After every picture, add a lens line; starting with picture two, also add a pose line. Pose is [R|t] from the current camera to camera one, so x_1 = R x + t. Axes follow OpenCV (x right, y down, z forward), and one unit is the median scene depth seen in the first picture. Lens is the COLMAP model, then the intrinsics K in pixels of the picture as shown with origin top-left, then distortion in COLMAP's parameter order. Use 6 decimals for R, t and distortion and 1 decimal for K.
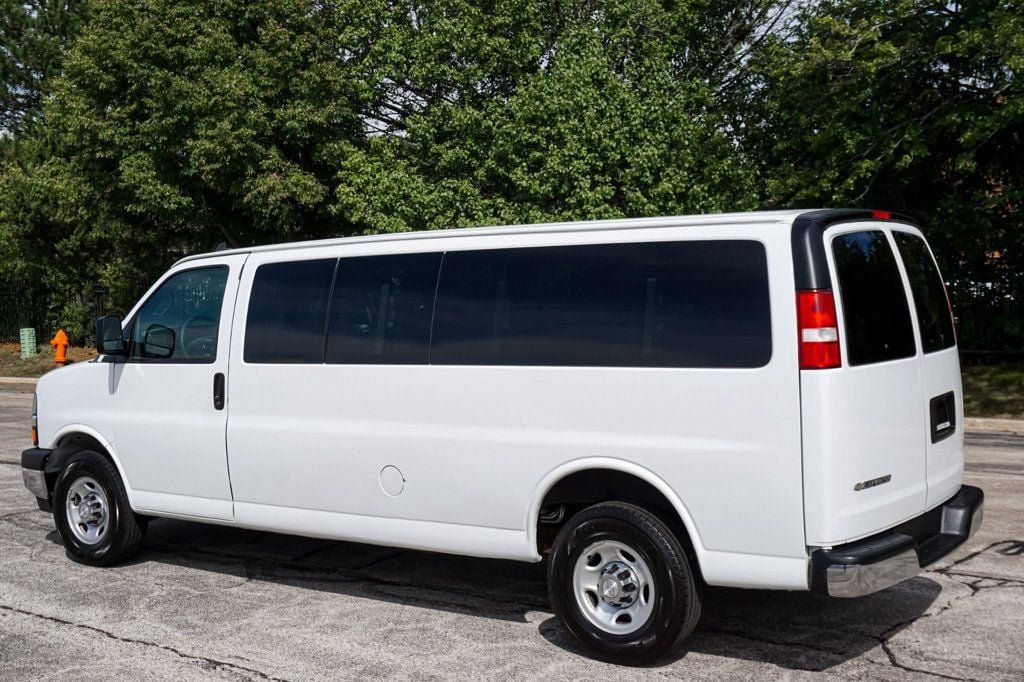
lens RADIAL K [[1279.4, 0, 512.0], [0, 1279.4, 341.0], [0, 0, 1]] dist [0.006380, 0.045133]
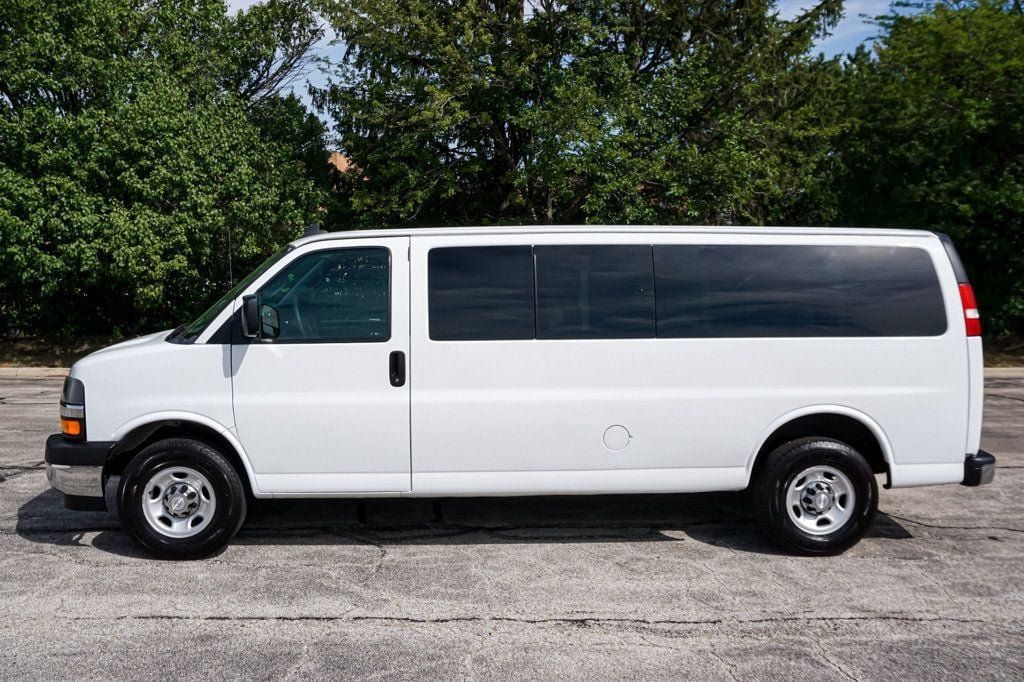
lens RADIAL K [[885.6, 0, 512.0], [0, 885.6, 341.0], [0, 0, 1]] dist [0.005421, -0.003022]
pose [[0.778165, -0.019634, 0.627752, -0.624705], [0.004810, 0.999668, 0.025304, -0.000552], [-0.628041, -0.016671, 0.778002, 0.396336]]
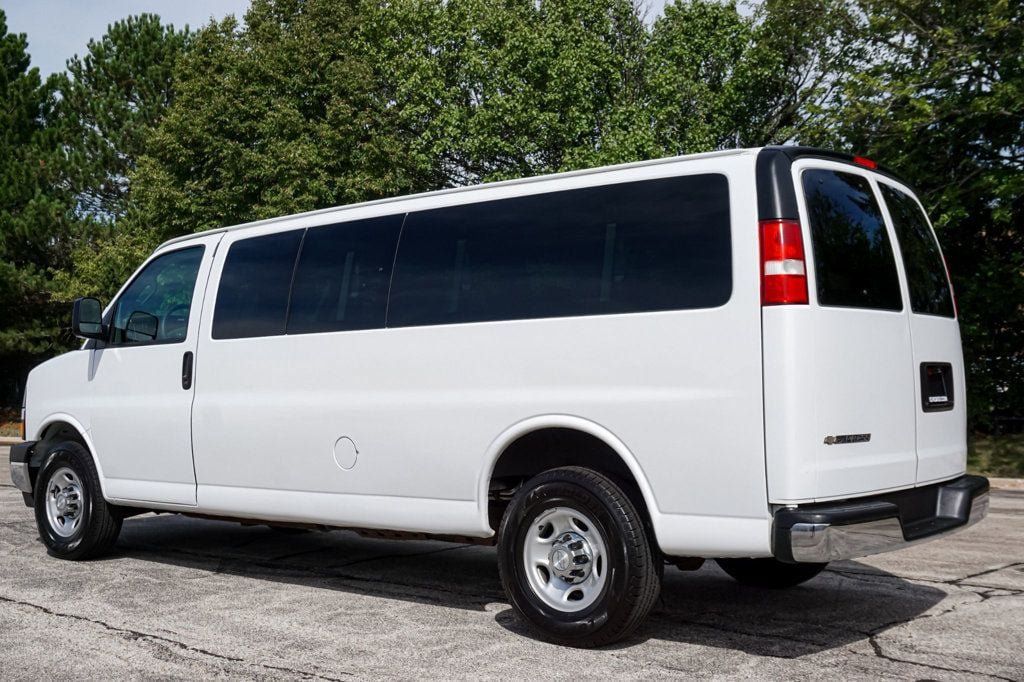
lens RADIAL K [[1196.5, 0, 512.0], [0, 1196.5, 341.0], [0, 0, 1]] dist [0.009816, 0.014305]
pose [[0.997610, 0.015972, -0.067219, 0.079549], [-0.021565, 0.996289, -0.083324, 0.090120], [0.065639, 0.084575, 0.994253, 0.115151]]
